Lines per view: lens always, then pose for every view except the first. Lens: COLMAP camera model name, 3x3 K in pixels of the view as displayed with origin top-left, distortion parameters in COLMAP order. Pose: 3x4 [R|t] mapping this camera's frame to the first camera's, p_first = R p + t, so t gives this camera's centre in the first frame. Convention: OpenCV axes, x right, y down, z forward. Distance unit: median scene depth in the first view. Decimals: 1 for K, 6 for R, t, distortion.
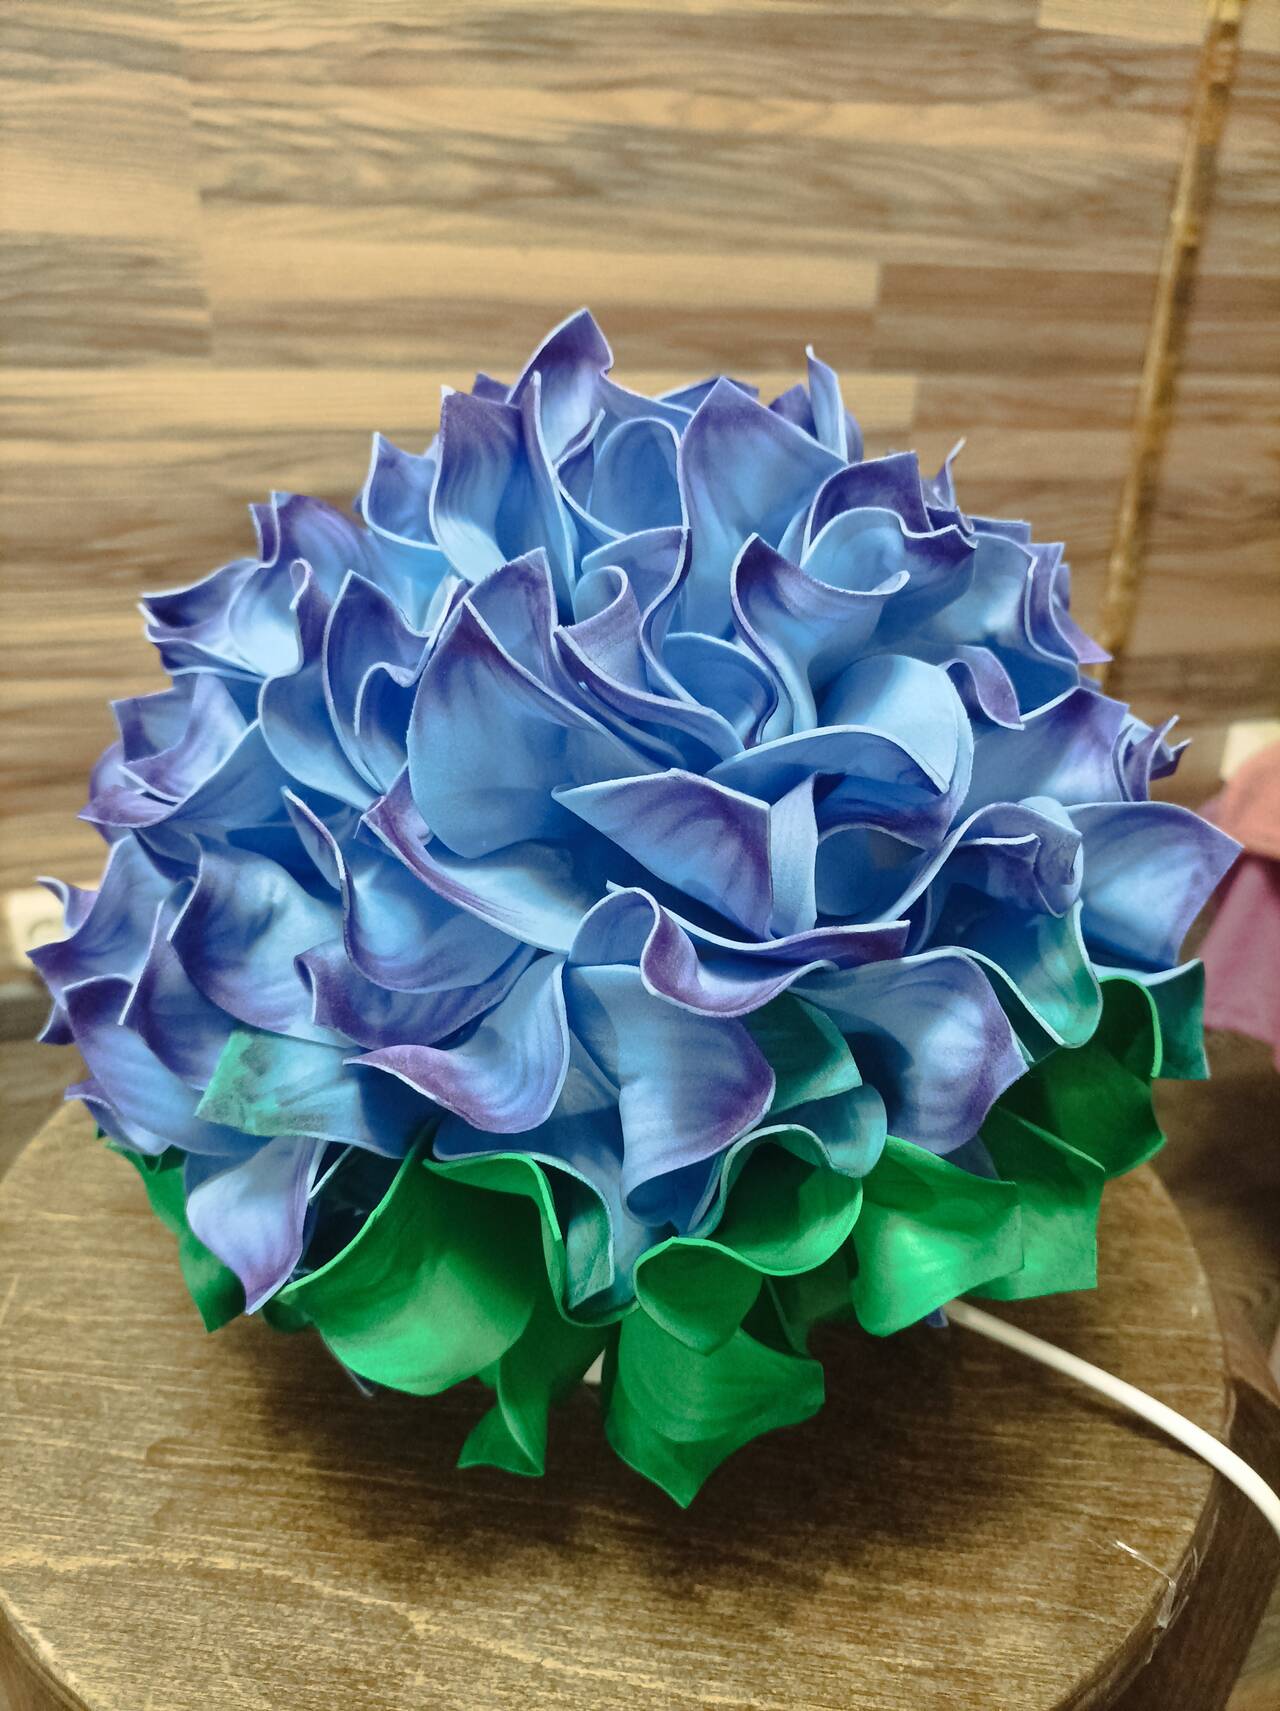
lens RADIAL K [[1360.7, 0, 632.0], [0, 1360.7, 828.4], [0, 0, 1]] dist [-0.018103, -0.007316]
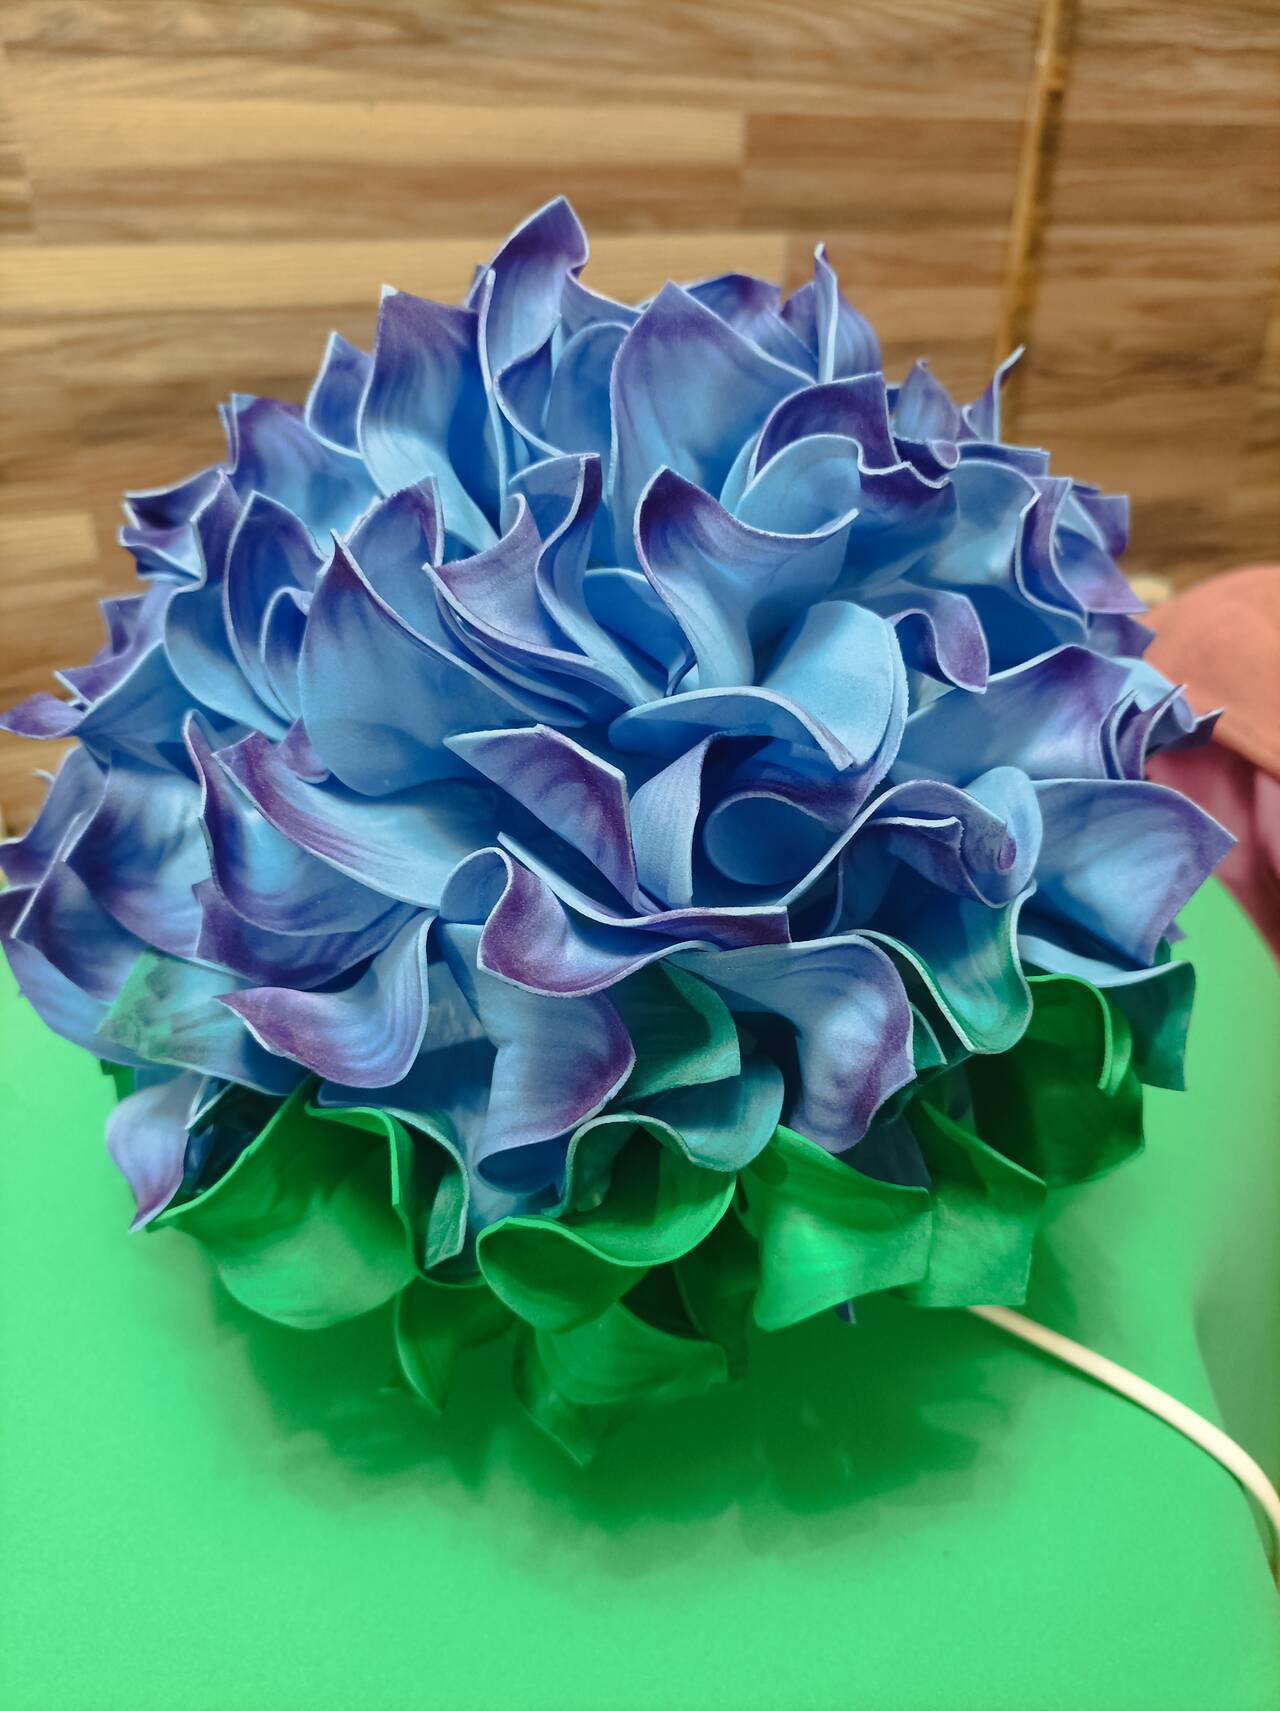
lens RADIAL K [[1360.7, 0, 641.3], [0, 1360.7, 830.5], [0, 0, 1]] dist [-0.018103, -0.007316]
pose [[0.987626, 0.073039, -0.138782, 0.176401], [-0.060813, 0.994049, 0.090381, -0.045363], [0.144557, -0.080823, 0.986190, 0.070735]]
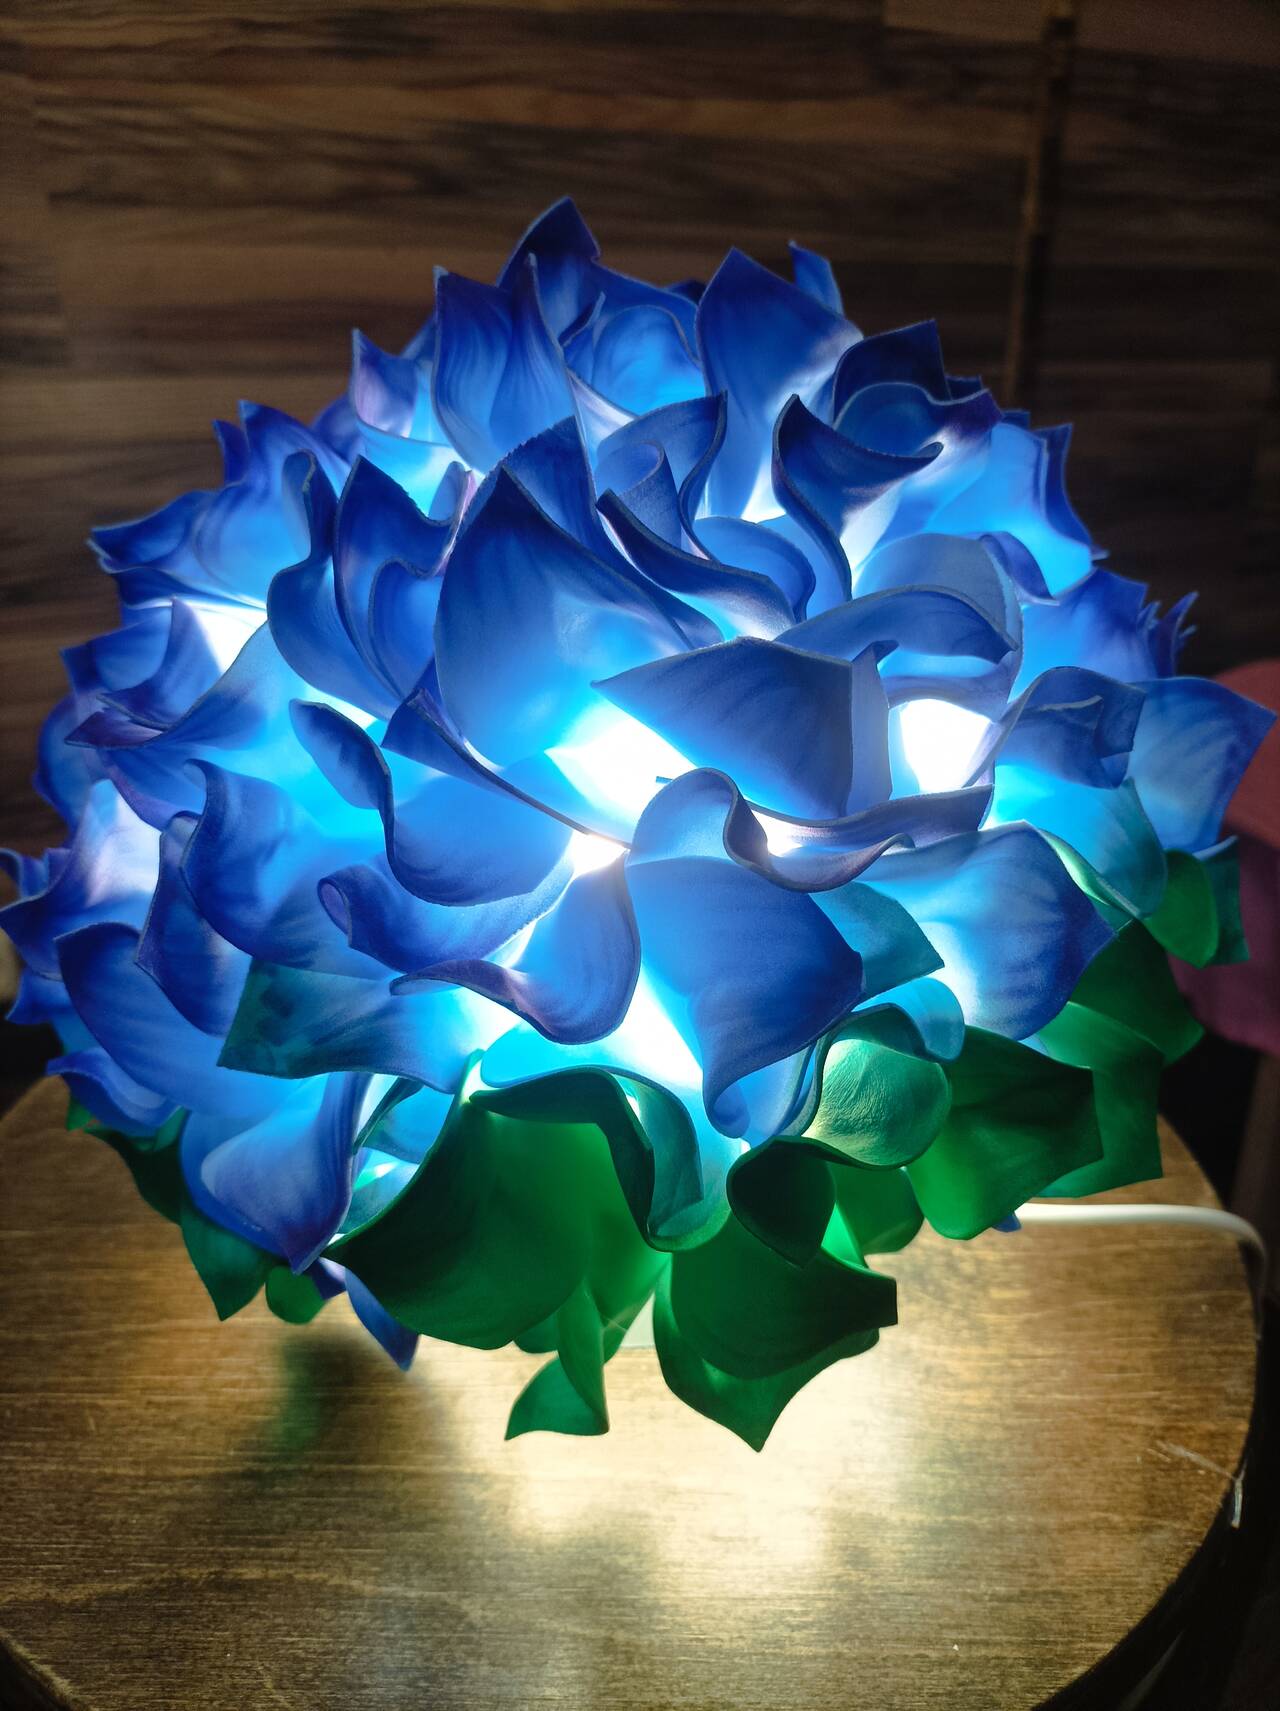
lens RADIAL K [[1360.7, 0, 638.0], [0, 1360.7, 834.9], [0, 0, 1]] dist [-0.018103, -0.007316]
pose [[0.993256, -0.061632, 0.098208, -0.101722], [0.062950, 0.997963, -0.010381, 0.073121], [-0.097368, 0.016493, 0.995112, 0.058391]]
